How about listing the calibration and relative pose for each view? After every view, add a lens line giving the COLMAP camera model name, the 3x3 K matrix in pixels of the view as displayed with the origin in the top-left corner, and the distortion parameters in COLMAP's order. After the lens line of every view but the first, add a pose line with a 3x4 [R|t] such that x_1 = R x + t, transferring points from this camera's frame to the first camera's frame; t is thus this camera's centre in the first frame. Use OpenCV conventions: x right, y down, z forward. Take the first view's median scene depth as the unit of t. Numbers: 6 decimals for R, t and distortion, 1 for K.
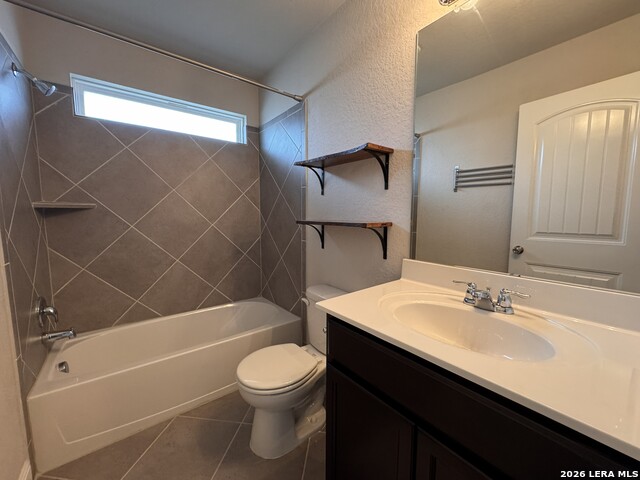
lens RADIAL K [[256.5, 0, 322.1], [0, 256.5, 238.9], [0, 0, 1]] dist [-0.009085, 0.000531]
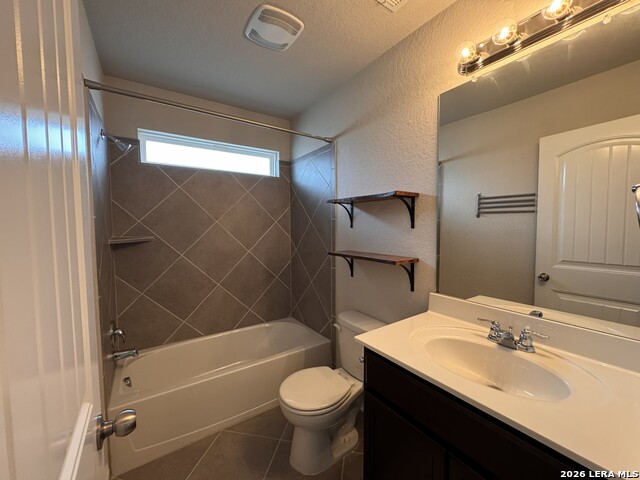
lens RADIAL K [[256.5, 0, 321.7], [0, 256.5, 238.9], [0, 0, 1]] dist [-0.009085, 0.000531]
pose [[0.997281, -0.005214, -0.073515, -0.049604], [0.001850, 0.998951, -0.045753, -0.081928], [0.073676, 0.045492, 0.996244, -0.107112]]
